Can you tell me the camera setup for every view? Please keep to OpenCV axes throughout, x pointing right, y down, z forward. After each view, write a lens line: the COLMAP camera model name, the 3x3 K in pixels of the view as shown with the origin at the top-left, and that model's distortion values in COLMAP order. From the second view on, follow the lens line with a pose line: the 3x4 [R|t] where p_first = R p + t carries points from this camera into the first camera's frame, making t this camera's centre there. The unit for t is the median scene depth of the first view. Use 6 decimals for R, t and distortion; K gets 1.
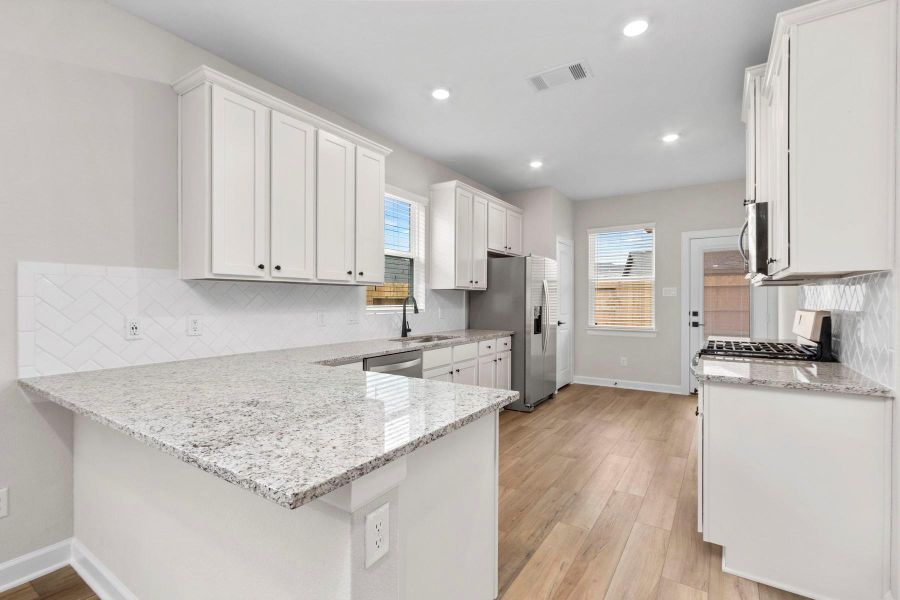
lens RADIAL K [[404.6, 0, 450.0], [0, 404.6, 300.0], [0, 0, 1]] dist [0.001249, 0.000344]
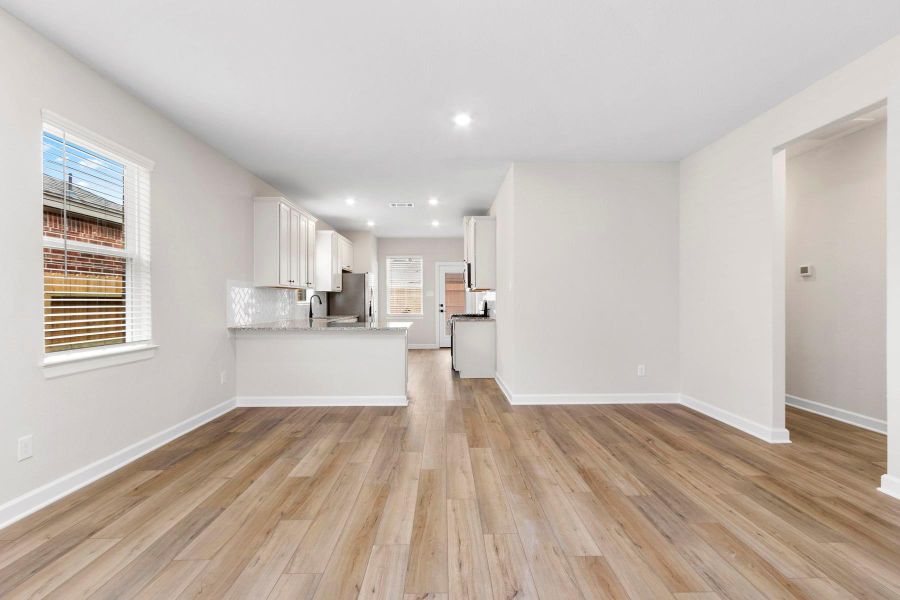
lens RADIAL K [[404.6, 0, 450.0], [0, 404.6, 300.0], [0, 0, 1]] dist [0.001249, 0.000344]
pose [[0.821643, -0.000547, 0.570002, -0.506056], [0.001255, 0.999999, -0.000849, 0.011880], [-0.570001, 0.001413, 0.821643, -0.662678]]
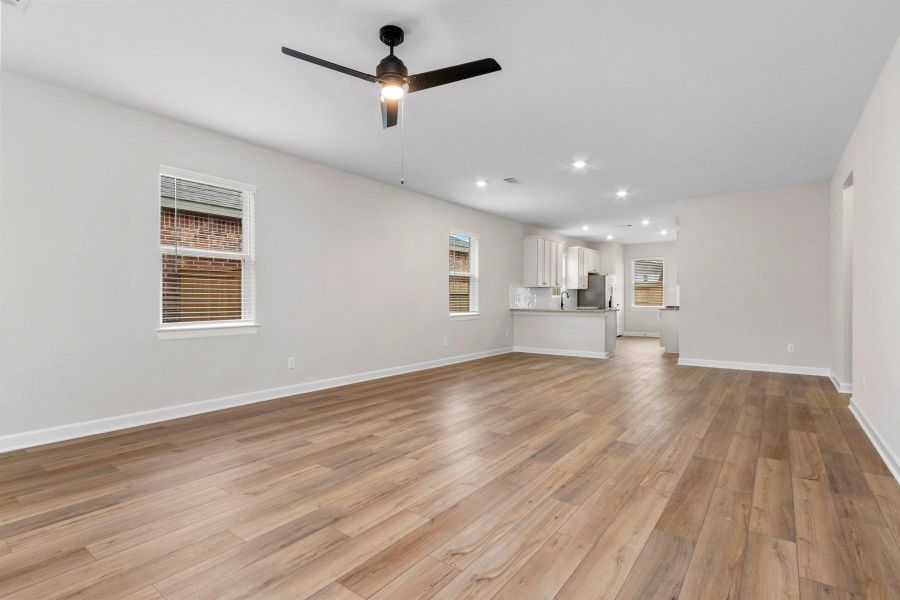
lens RADIAL K [[424.9, 0, 450.0], [0, 424.9, 300.0], [0, 0, 1]] dist [-0.002211, -0.000082]
pose [[0.997204, 0.000408, -0.074724, -0.519983], [-0.000055, 0.999989, 0.004735, 0.026671], [0.074725, -0.004718, 0.997193, -1.513265]]
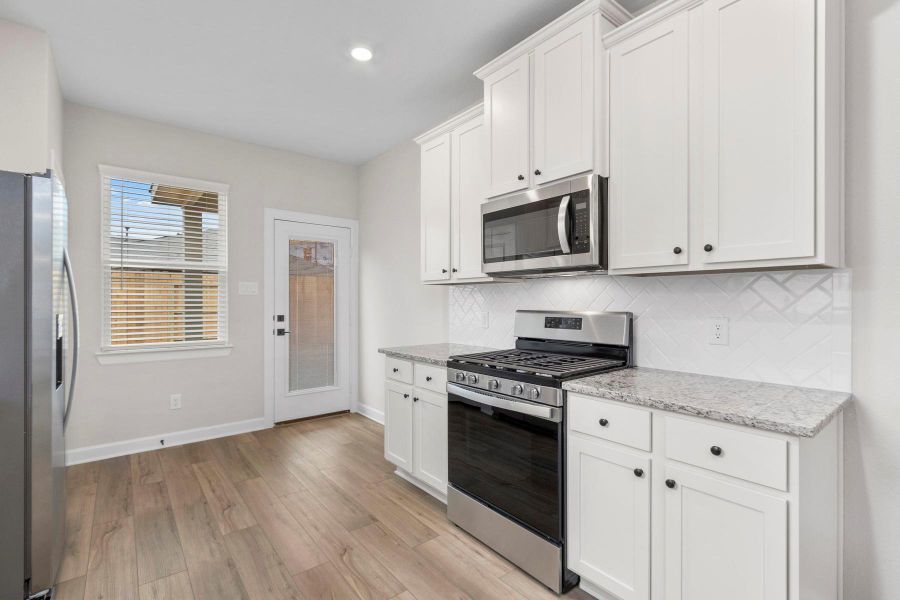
lens RADIAL K [[412.6, 0, 450.0], [0, 412.6, 300.0], [0, 0, 1]] dist [-0.001384, -0.000037]
pose [[0.305528, 0.006488, 0.952161, -0.041937], [-0.004153, 0.999976, -0.005482, 0.002857], [-0.952174, -0.002279, 0.305548, 0.520240]]
